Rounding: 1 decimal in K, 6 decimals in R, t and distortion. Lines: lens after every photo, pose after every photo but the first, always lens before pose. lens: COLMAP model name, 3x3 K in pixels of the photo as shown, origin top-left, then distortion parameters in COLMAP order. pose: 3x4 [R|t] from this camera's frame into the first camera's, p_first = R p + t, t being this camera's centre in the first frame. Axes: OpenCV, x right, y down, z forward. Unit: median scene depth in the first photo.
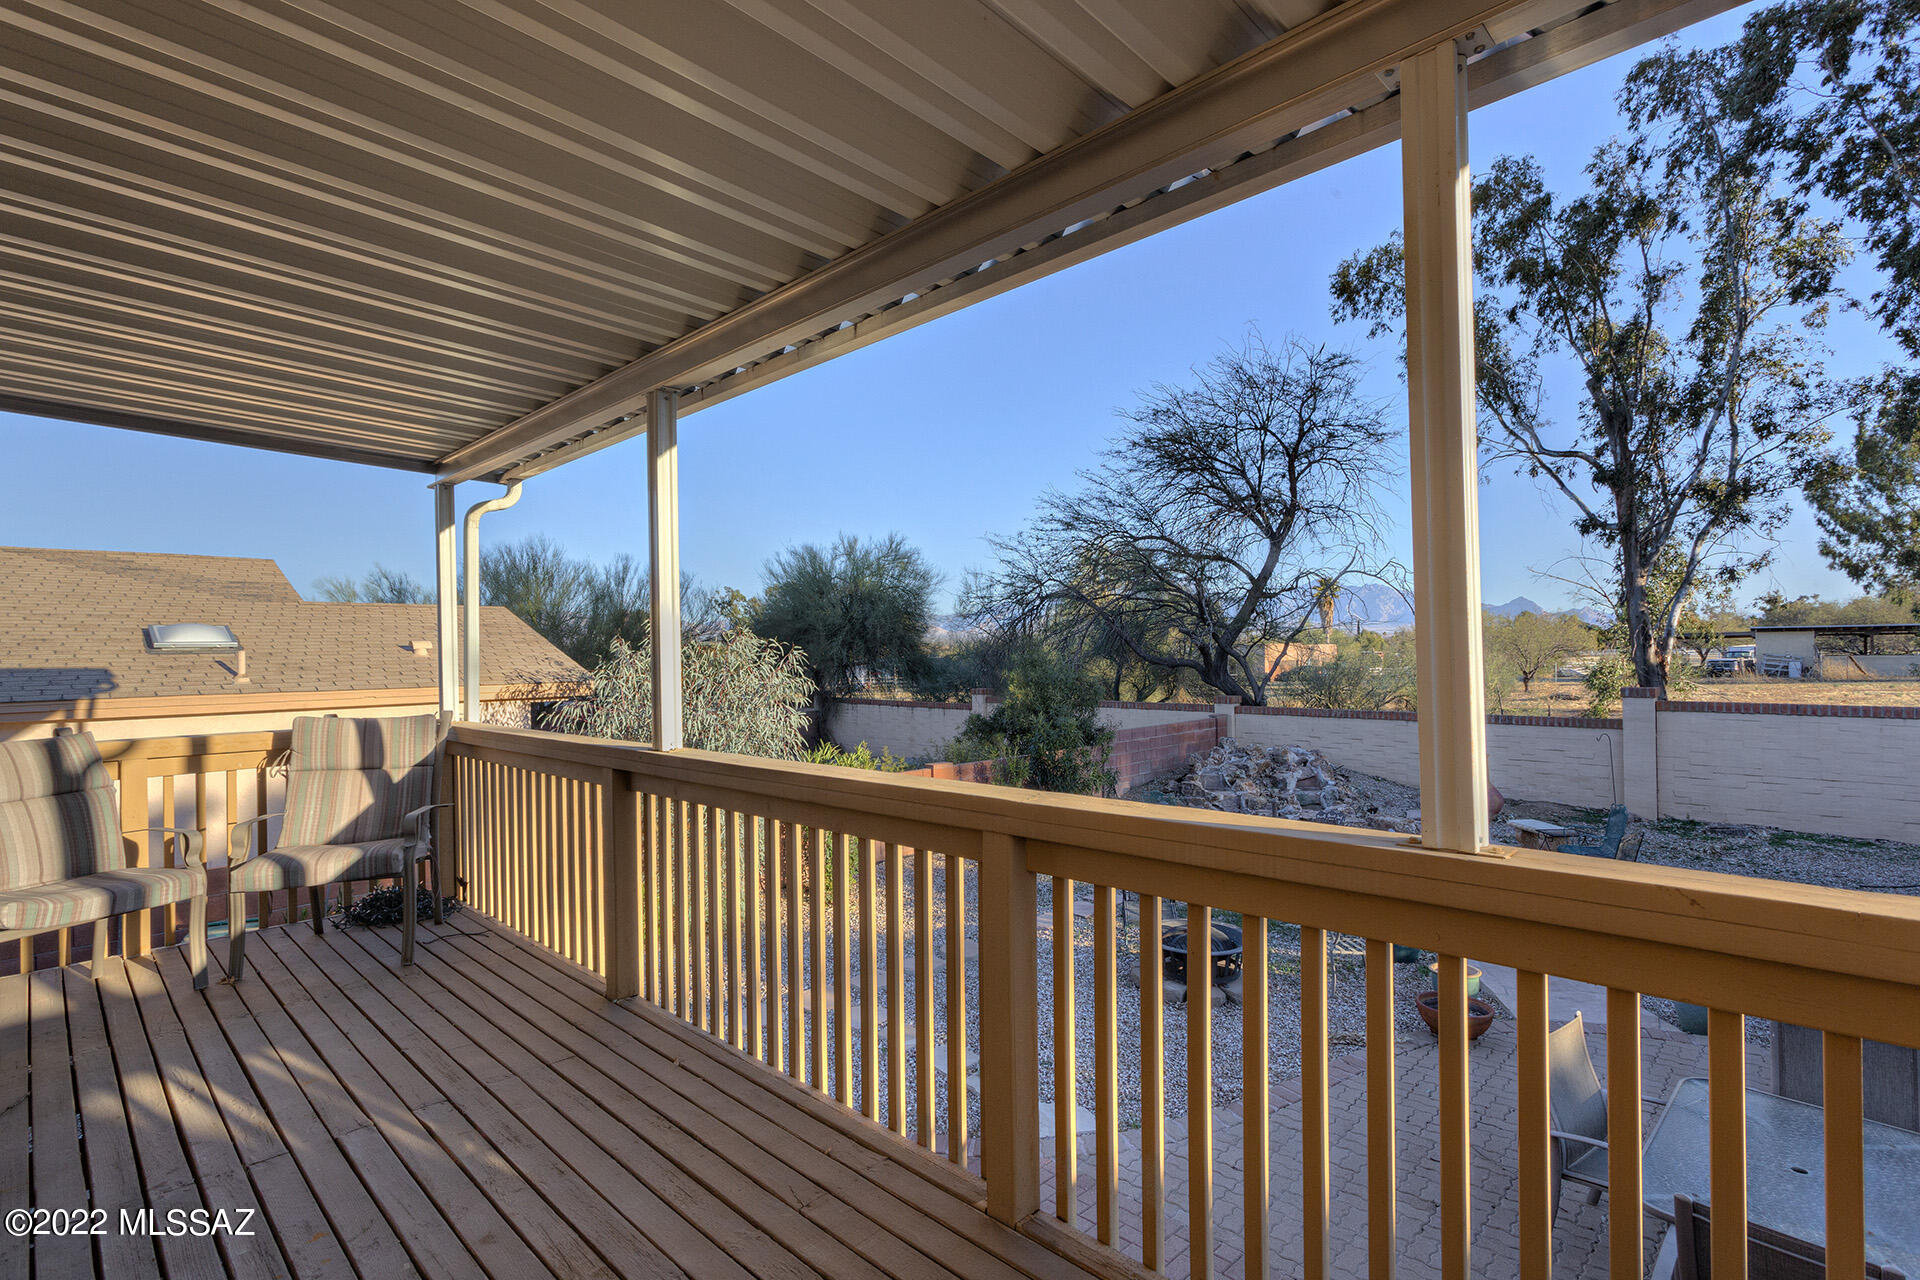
lens RADIAL K [[901.8, 0, 956.1], [0, 901.8, 647.5], [0, 0, 1]] dist [0.009118, 0.000839]
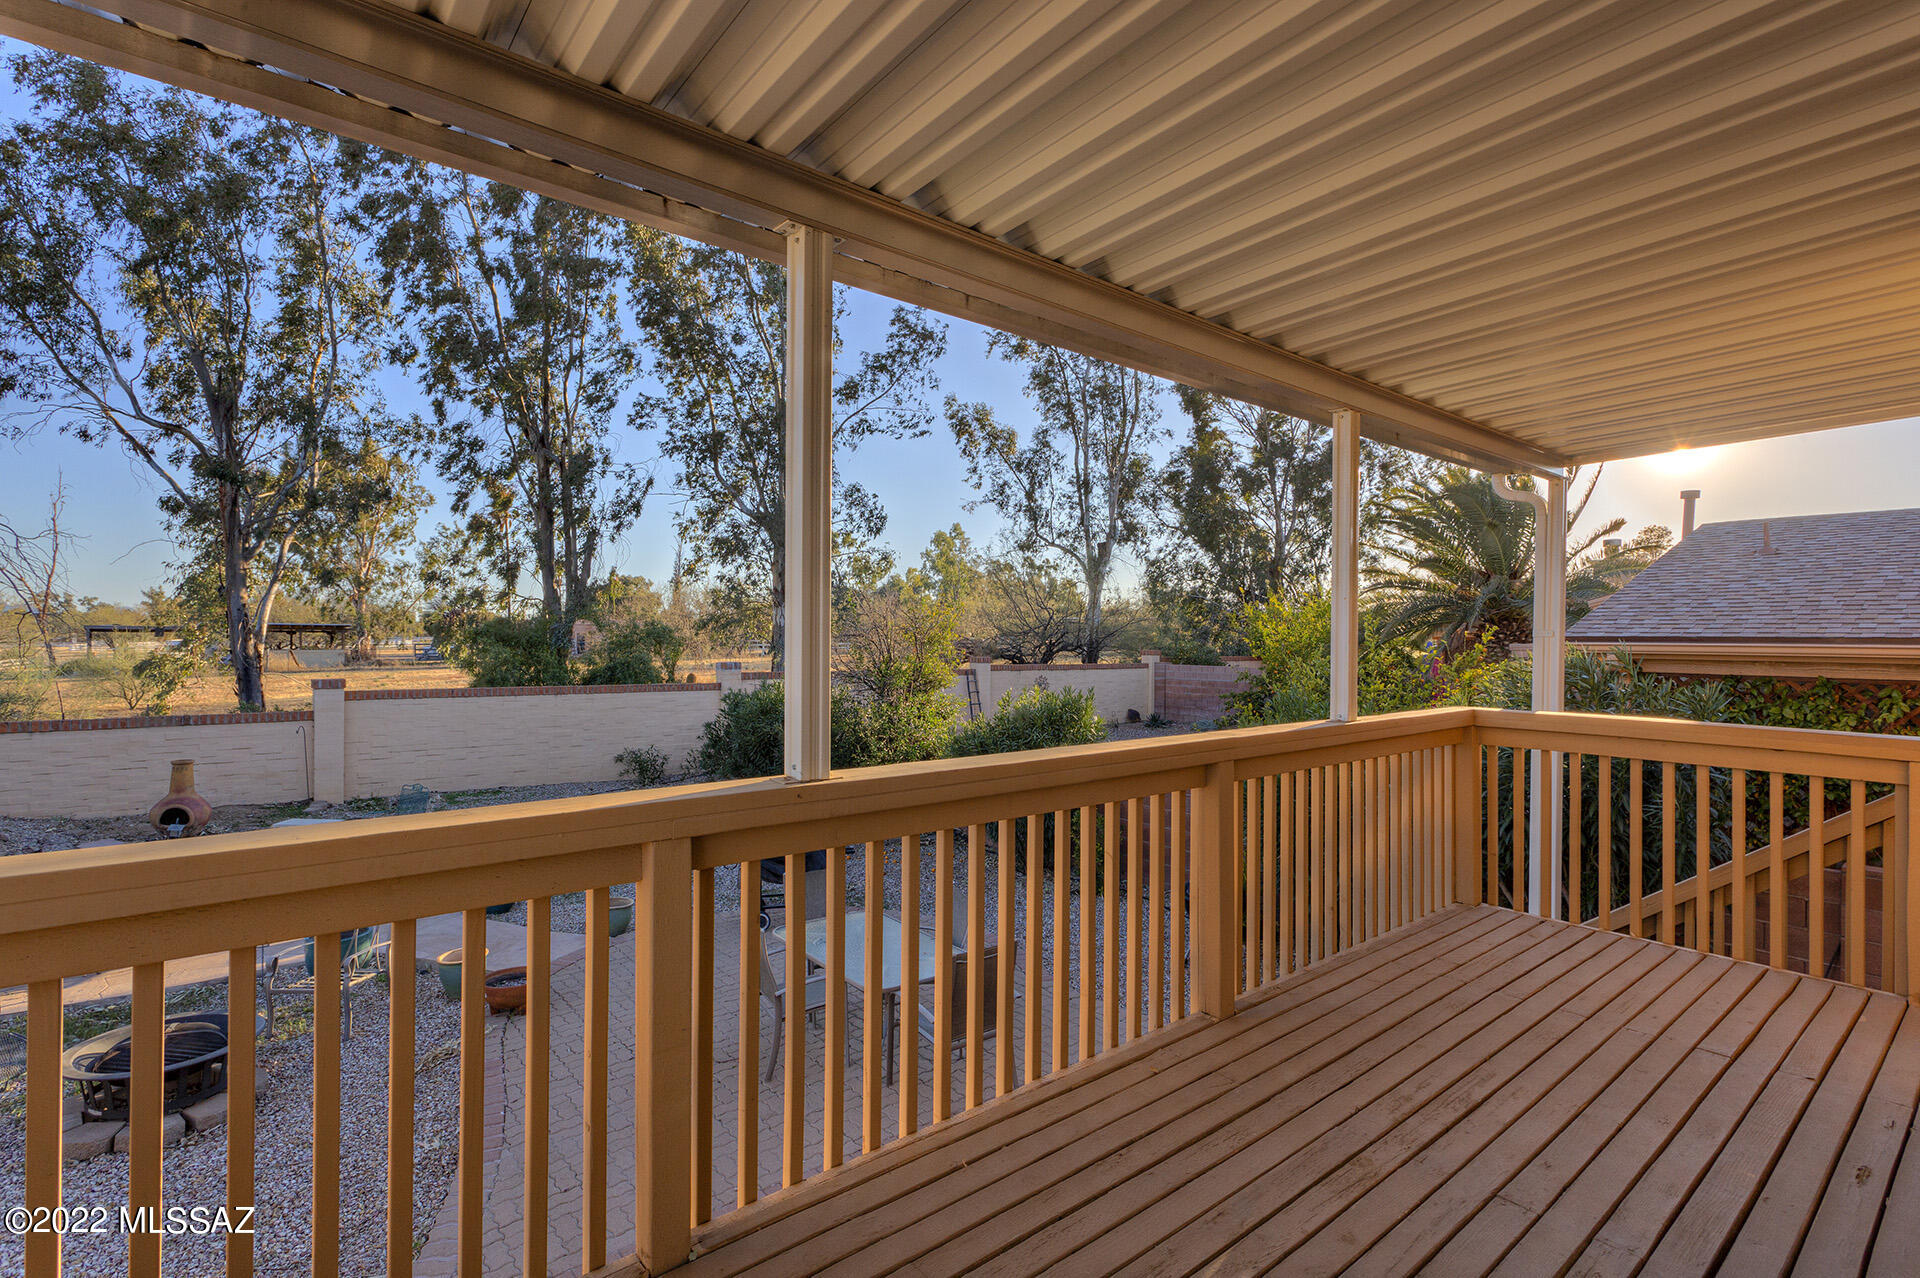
lens RADIAL K [[901.8, 0, 956.1], [0, 901.8, 646.5], [0, 0, 1]] dist [0.009118, 0.000839]
pose [[0.108457, 0.009098, 0.994060, -0.147237], [-0.015292, 0.999855, -0.007483, 0.002964], [-0.993984, -0.014389, 0.108580, 0.126495]]
